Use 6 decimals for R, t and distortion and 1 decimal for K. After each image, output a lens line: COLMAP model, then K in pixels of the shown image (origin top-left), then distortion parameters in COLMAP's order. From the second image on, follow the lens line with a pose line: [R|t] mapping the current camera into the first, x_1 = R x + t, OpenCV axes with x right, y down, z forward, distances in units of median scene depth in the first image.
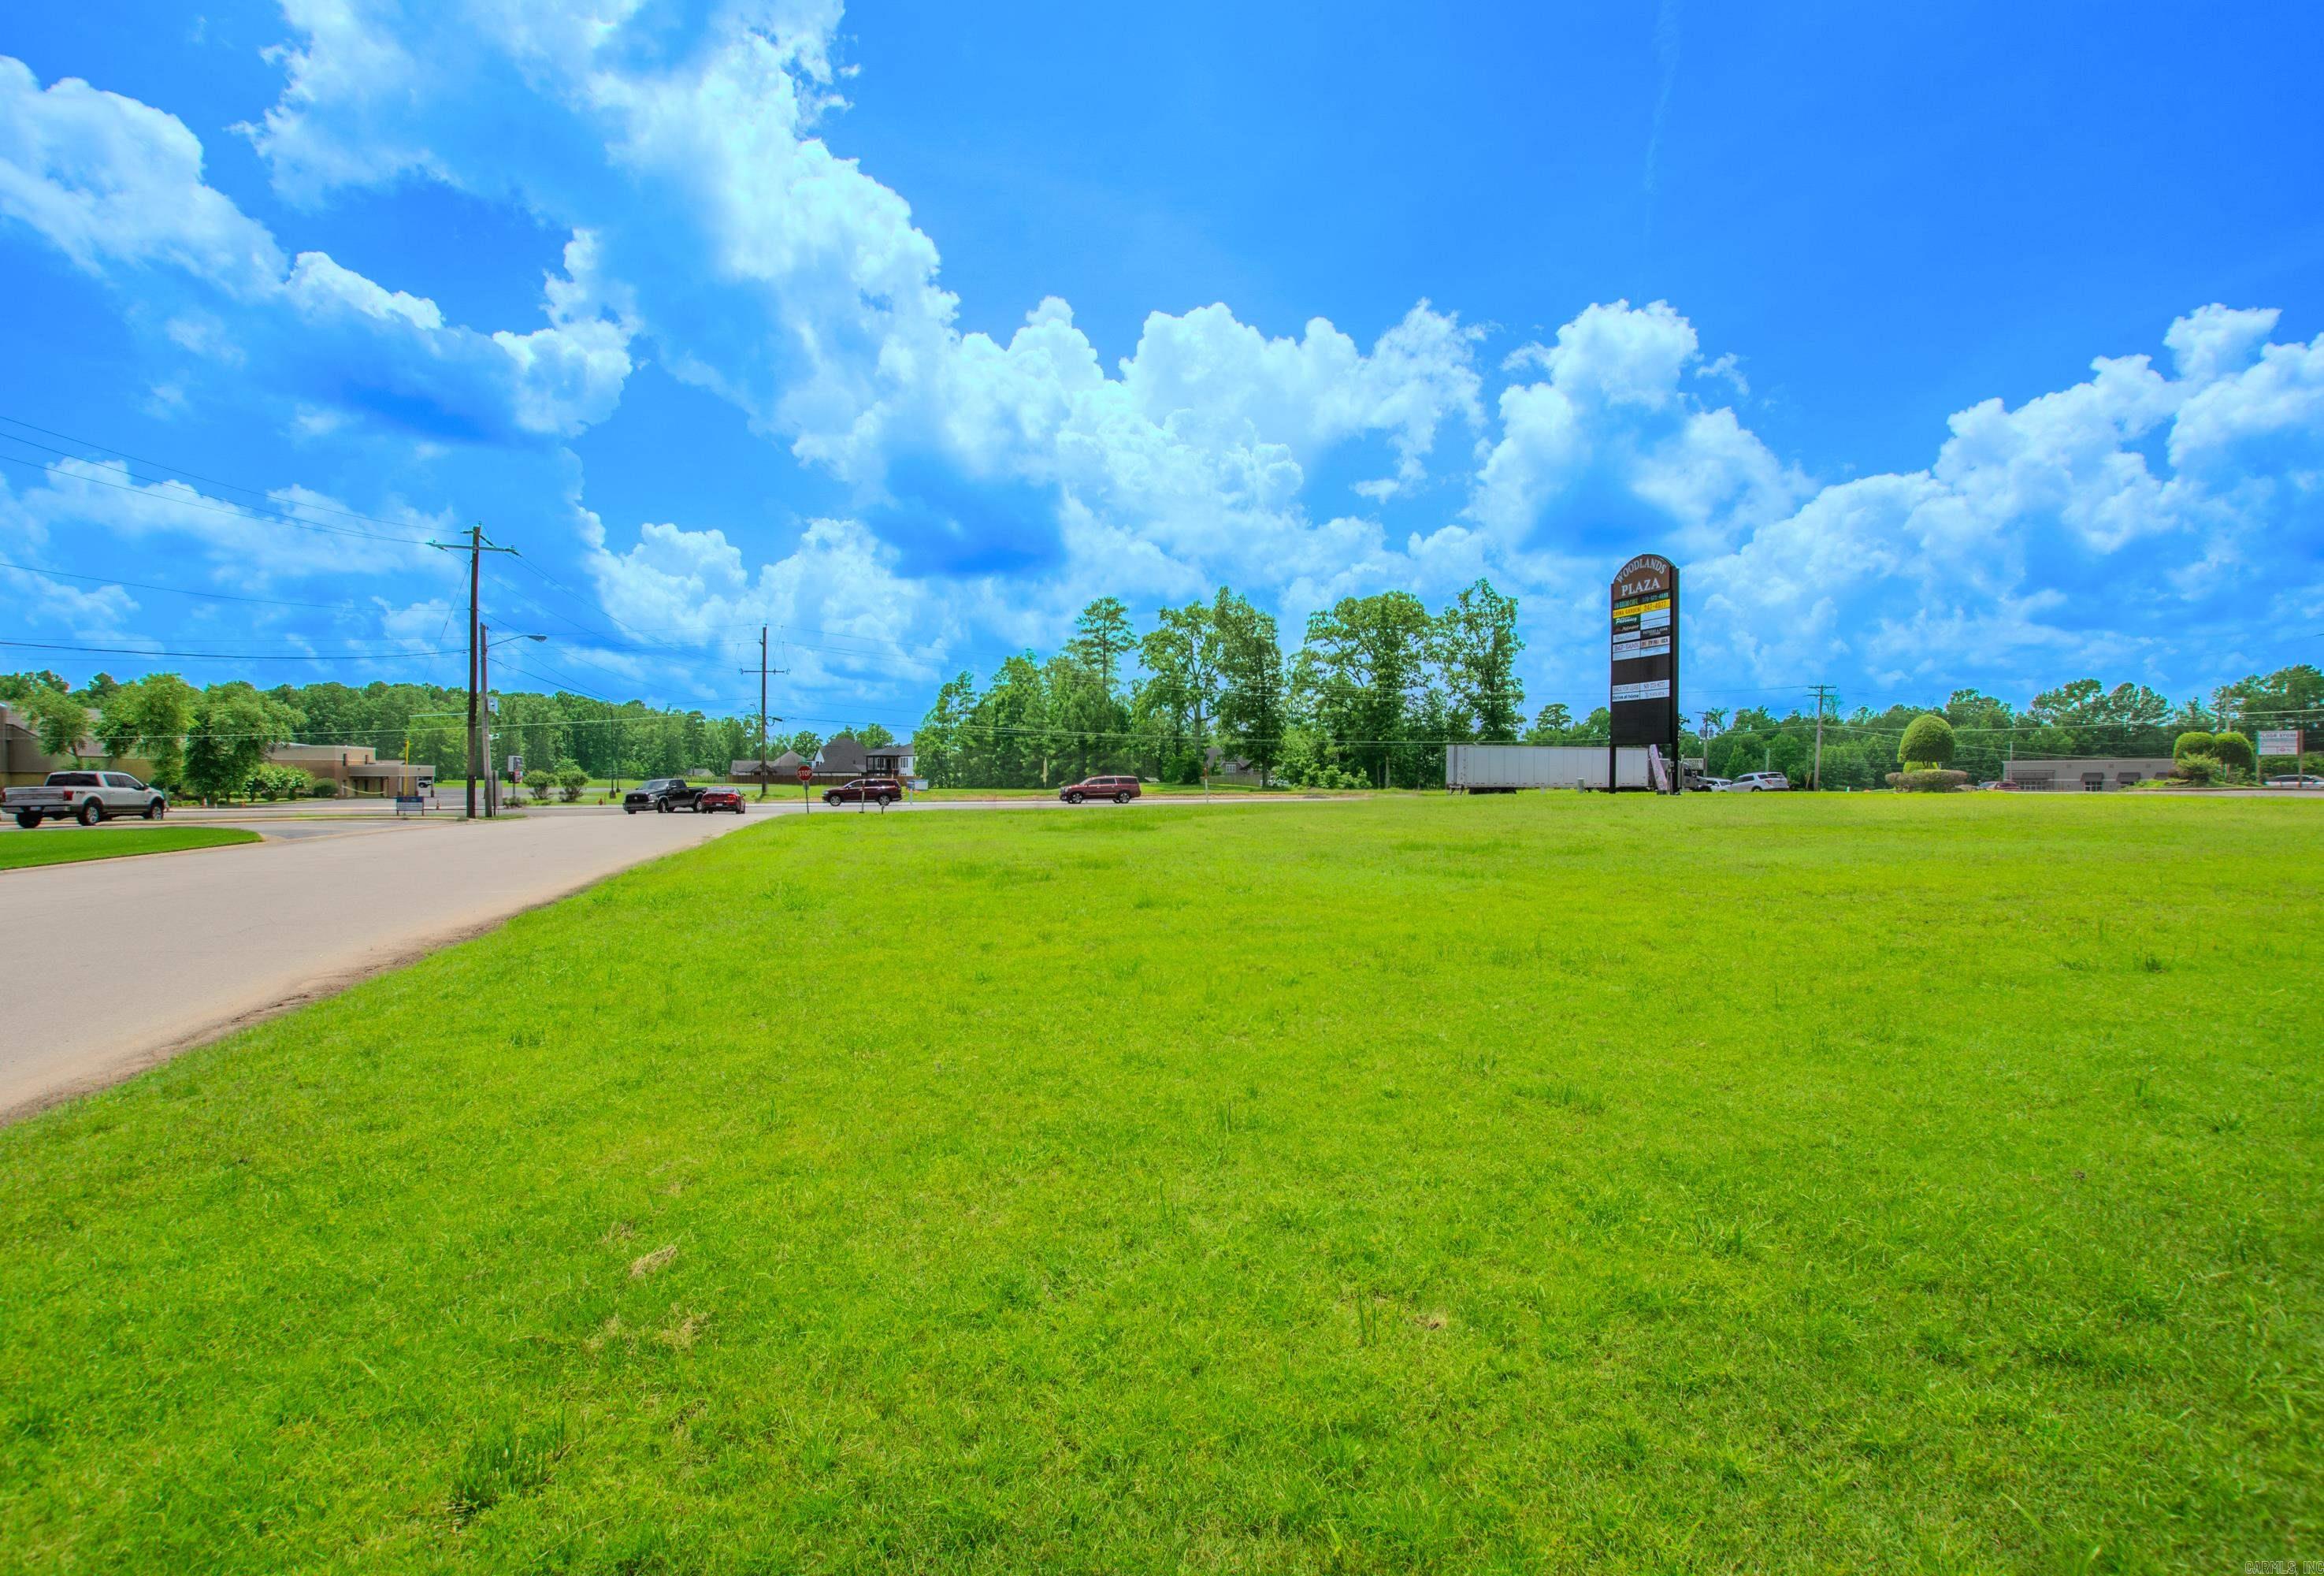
lens RADIAL K [[1070.1, 0, 1168.7], [0, 1070.1, 776.2], [0, 0, 1]] dist [-0.035105, 0.006321]
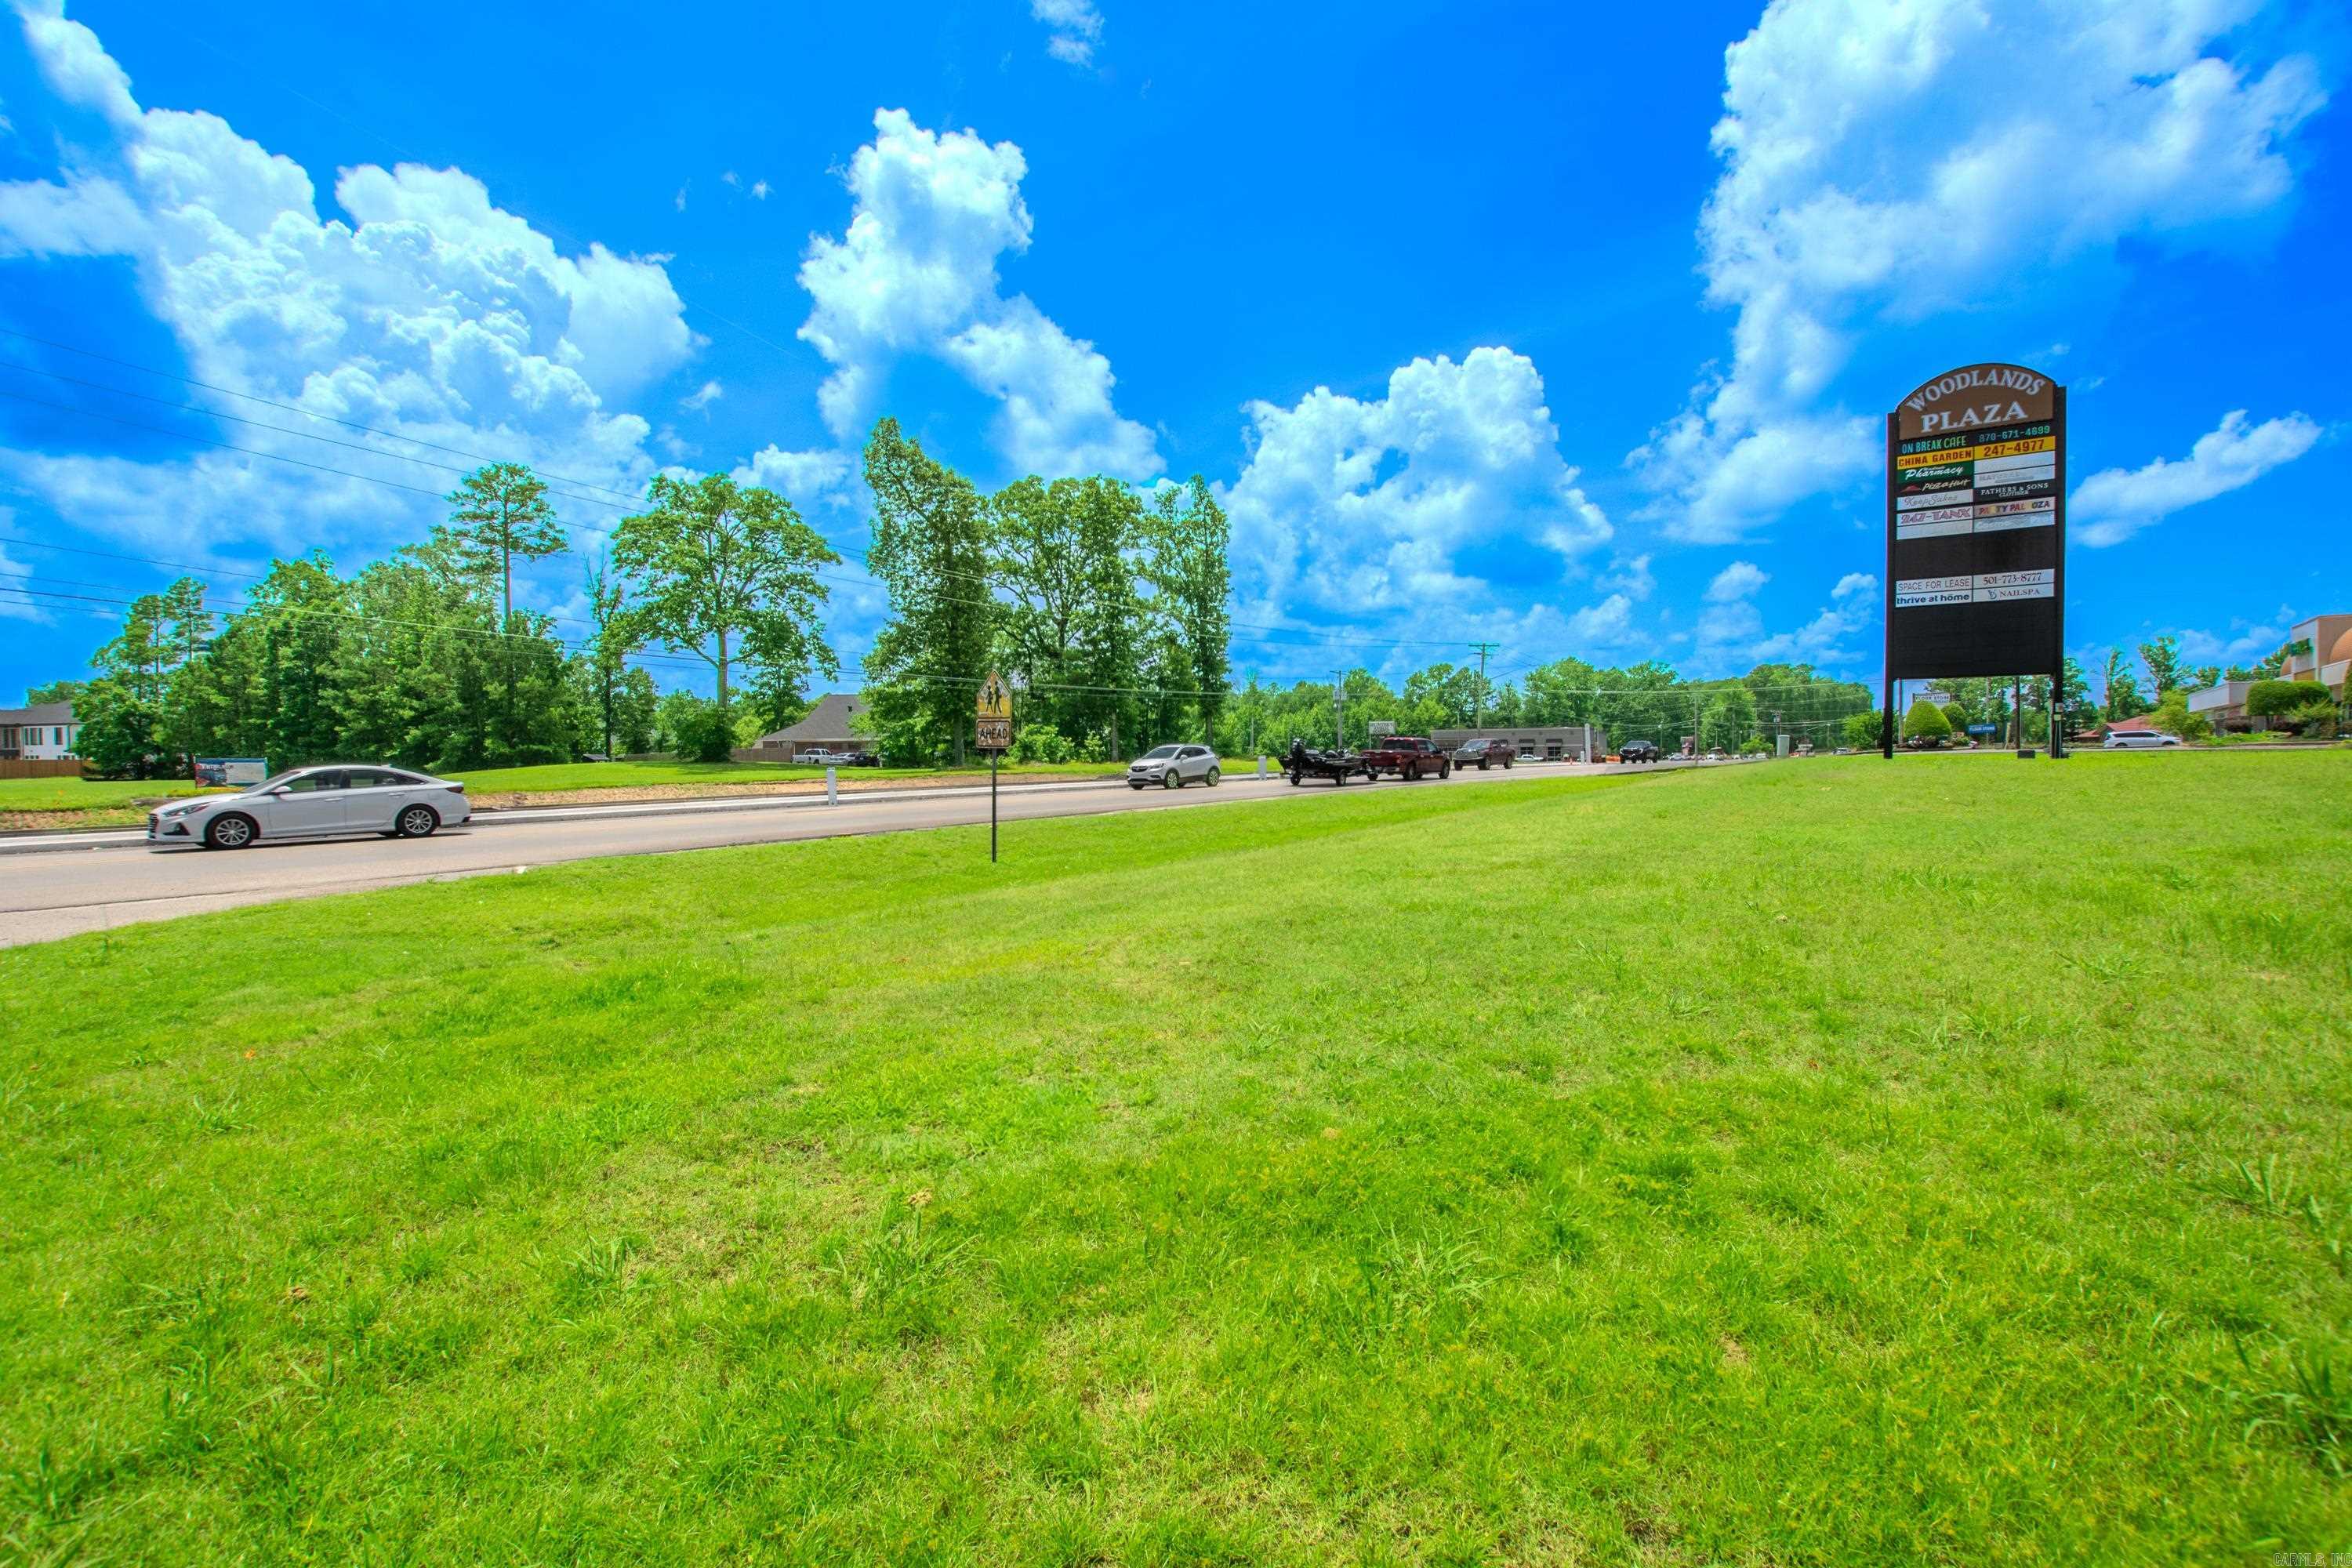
lens RADIAL K [[1056.4, 0, 1183.9], [0, 1056.4, 790.5], [0, 0, 1]] dist [-0.035818, 0.006257]
pose [[0.809777, -0.033175, 0.585799, -0.149371], [0.012015, 0.999128, 0.039974, 0.003922], [-0.586614, -0.025332, 0.809470, 0.417397]]
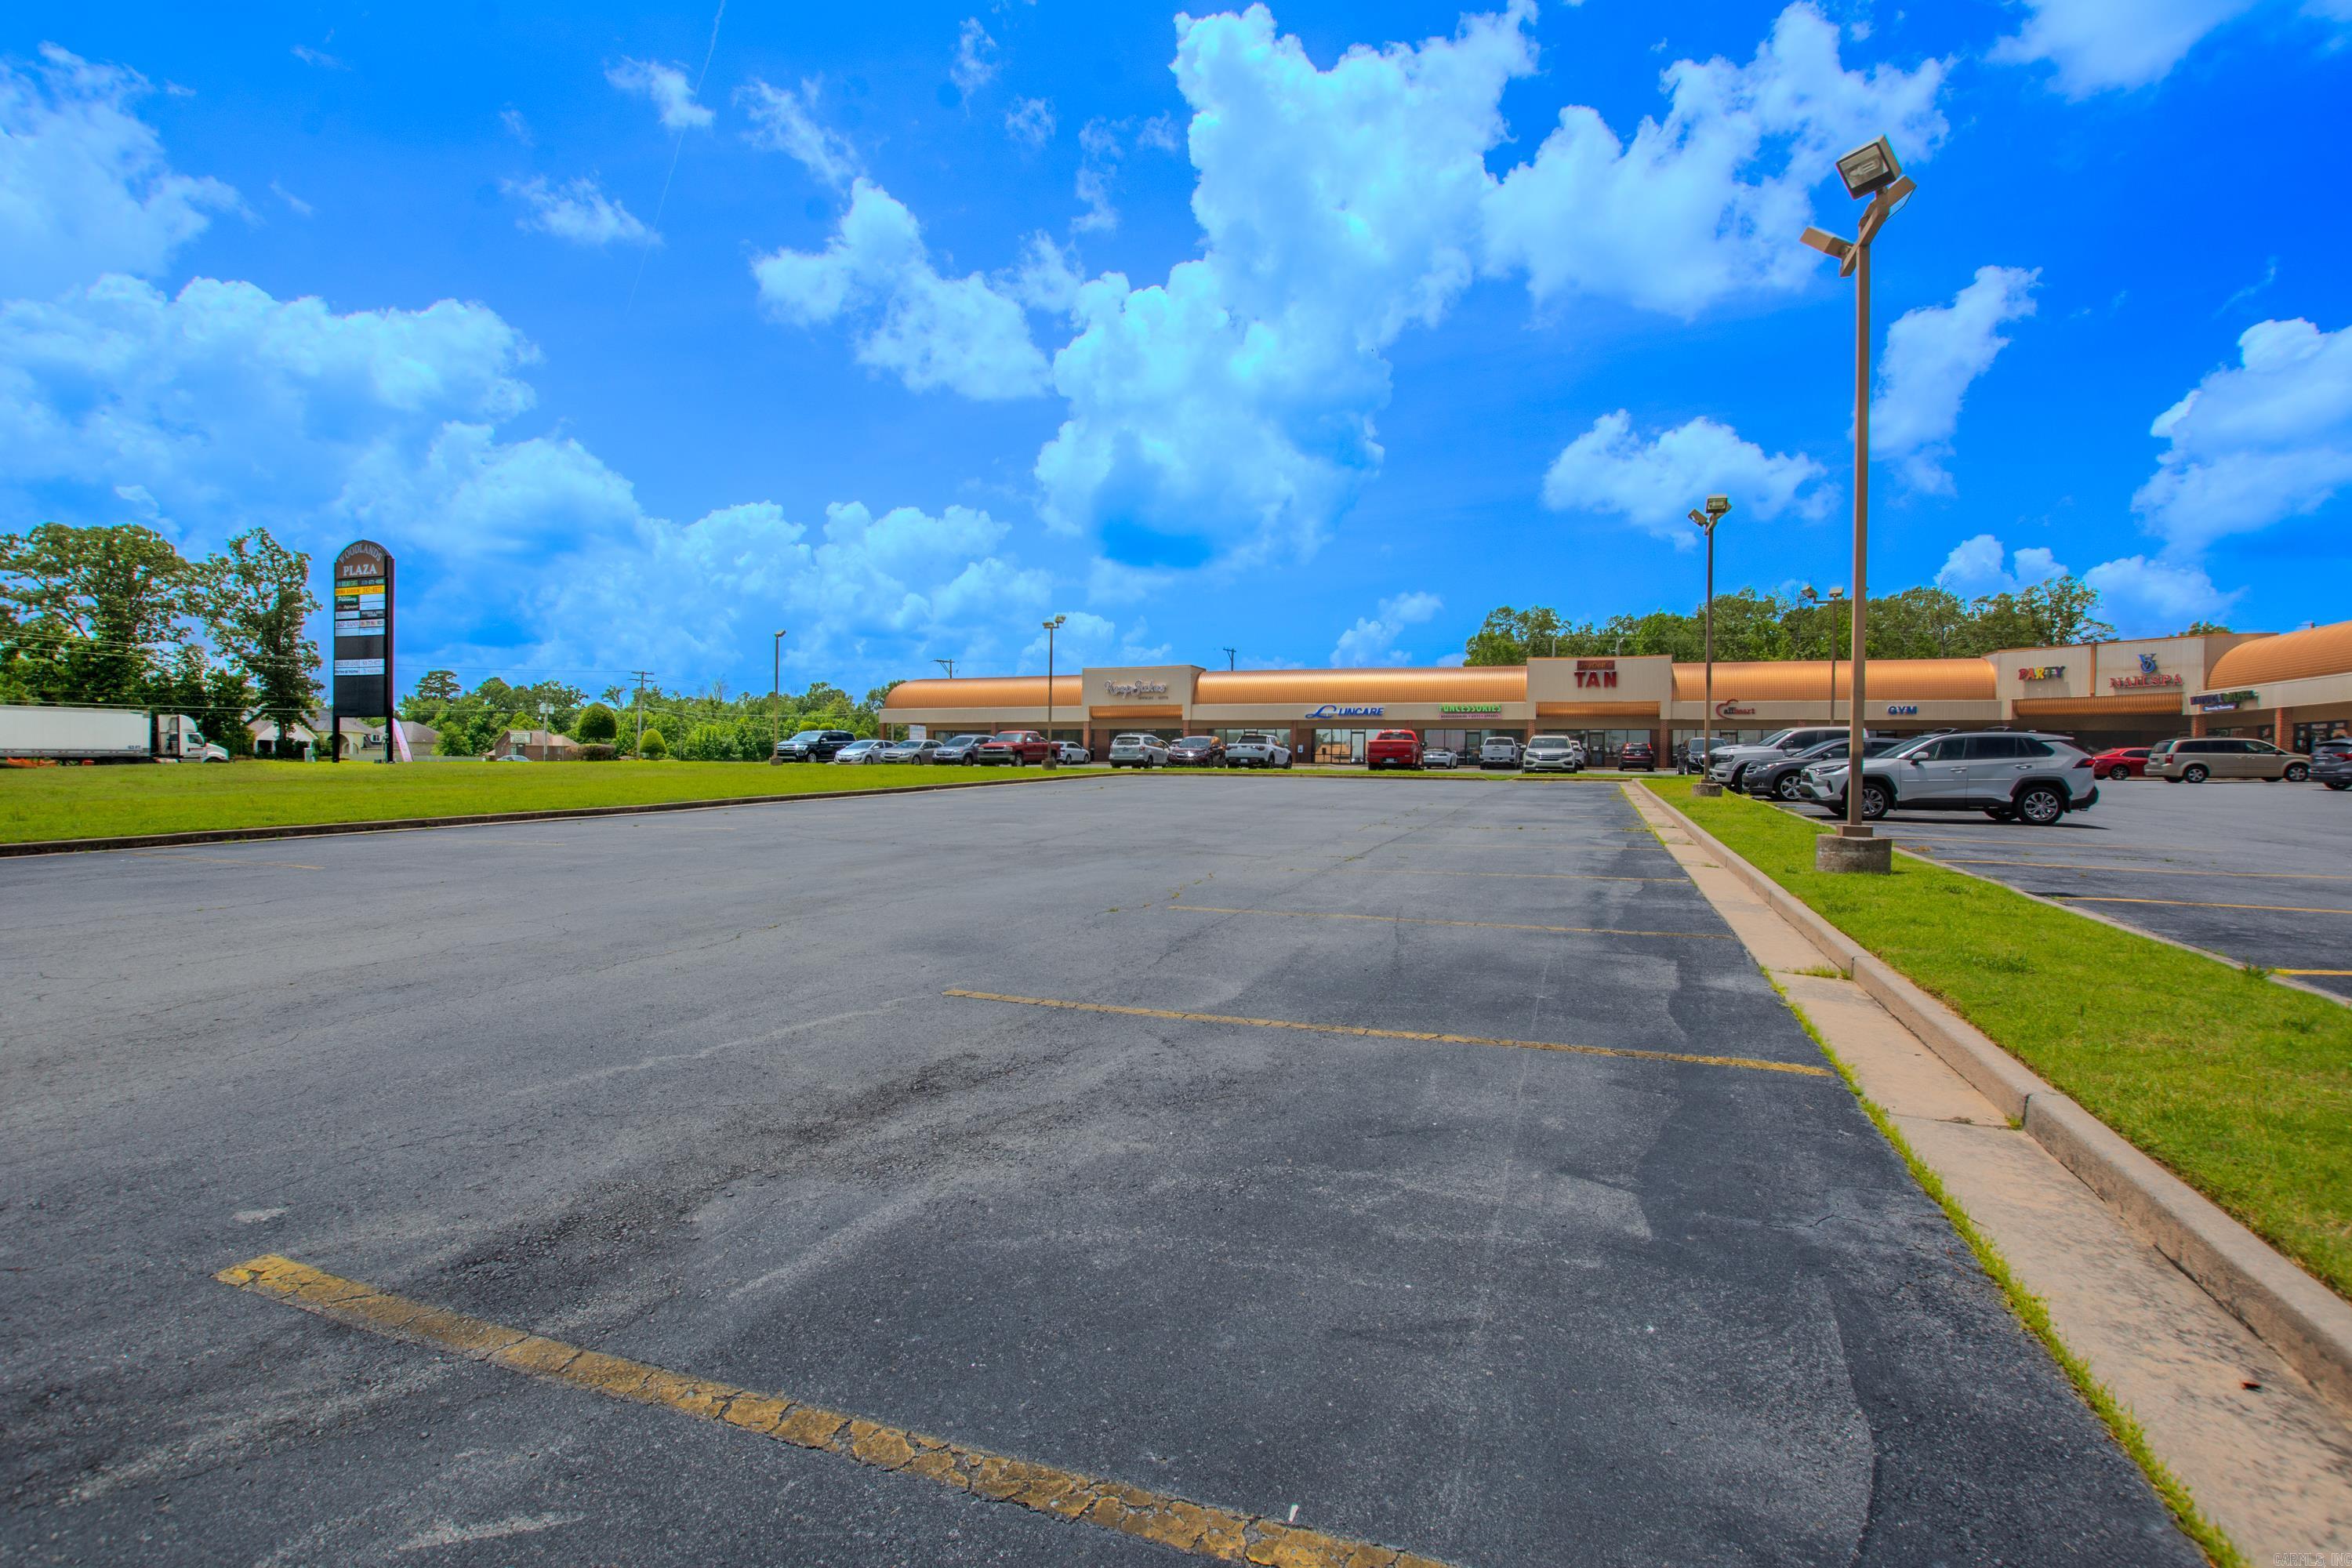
lens RADIAL K [[1056.4, 0, 1182.7], [0, 1056.4, 790.8], [0, 0, 1]] dist [-0.035818, 0.006257]
pose [[0.588264, -0.017966, 0.808470, 0.045174], [-0.012105, 0.999446, 0.031018, 0.001475], [-0.808579, -0.028033, 0.587720, -0.158313]]
